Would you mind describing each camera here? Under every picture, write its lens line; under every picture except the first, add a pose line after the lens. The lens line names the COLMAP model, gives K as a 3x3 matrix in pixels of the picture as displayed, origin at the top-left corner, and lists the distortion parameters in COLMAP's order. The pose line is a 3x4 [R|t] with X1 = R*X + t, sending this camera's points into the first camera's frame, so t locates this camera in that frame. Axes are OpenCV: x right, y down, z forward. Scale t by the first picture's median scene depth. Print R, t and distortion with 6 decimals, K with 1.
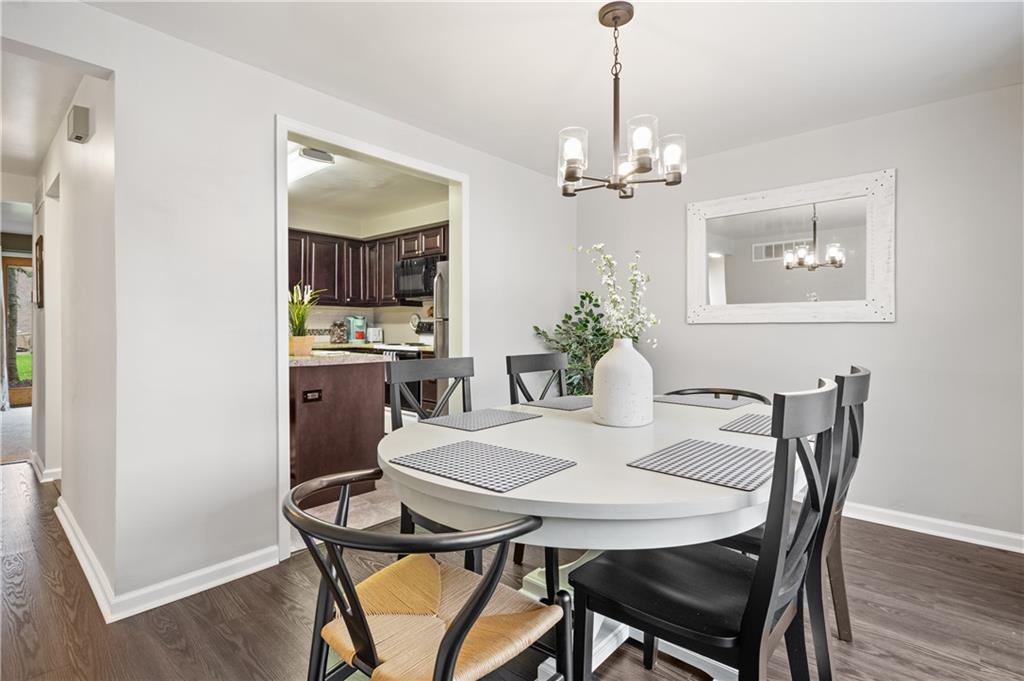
lens RADIAL K [[493.7, 0, 507.3], [0, 493.7, 330.0], [0, 0, 1]] dist [0.002035, 0.000118]
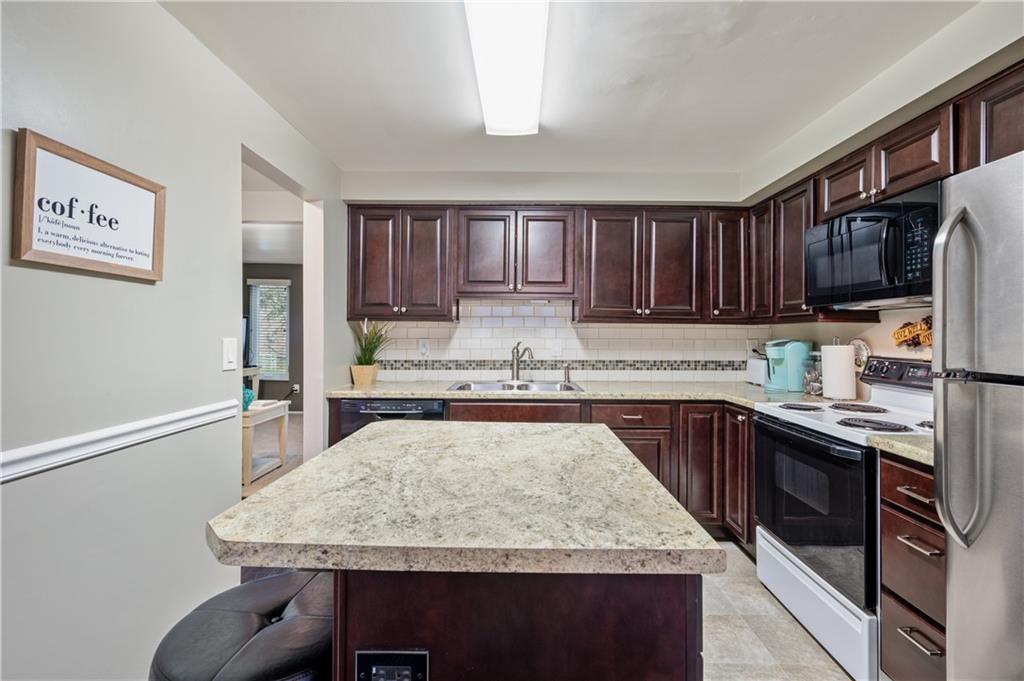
lens RADIAL K [[444.3, 0, 515.8], [0, 444.3, 329.8], [0, 0, 1]] dist [-0.002284, 0.000112]
pose [[0.667352, -0.007595, -0.744704, -0.096441], [-0.013440, 0.999662, -0.022239, -0.027709], [0.744621, 0.024851, 0.667025, 0.509161]]
